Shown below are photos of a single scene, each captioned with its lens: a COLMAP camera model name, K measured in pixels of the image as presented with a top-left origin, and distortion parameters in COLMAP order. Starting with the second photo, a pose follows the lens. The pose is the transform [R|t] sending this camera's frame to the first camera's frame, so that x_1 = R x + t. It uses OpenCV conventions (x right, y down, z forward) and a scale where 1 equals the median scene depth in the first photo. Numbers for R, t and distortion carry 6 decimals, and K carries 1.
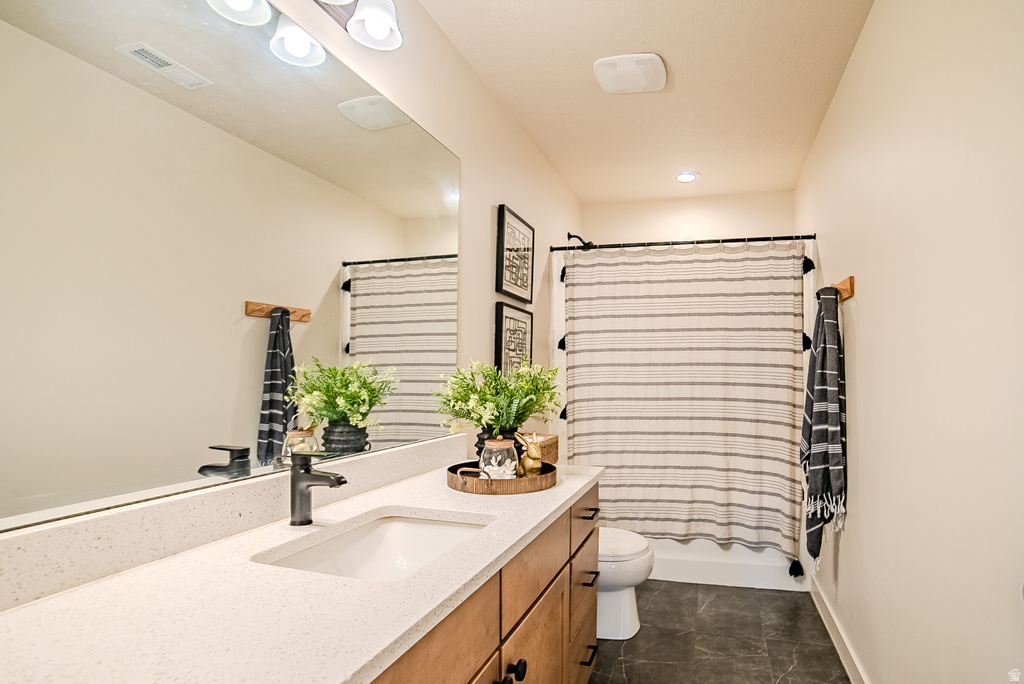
lens RADIAL K [[444.4, 0, 499.0], [0, 444.4, 378.2], [0, 0, 1]] dist [-0.024507, -0.000016]
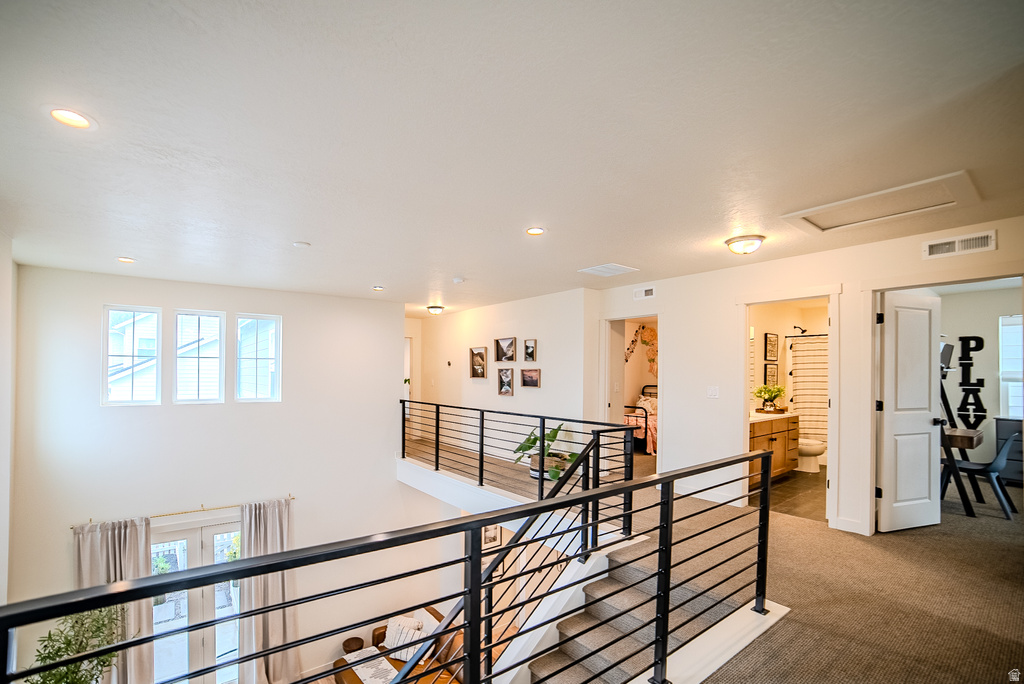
lens RADIAL K [[444.4, 0, 499.0], [0, 444.4, 378.2], [0, 0, 1]] dist [-0.024507, -0.000016]
pose [[0.882241, -0.006971, -0.470746, -0.201354], [0.007027, 0.999974, -0.001640, -0.074267], [0.470746, -0.001860, 0.882267, -2.700403]]
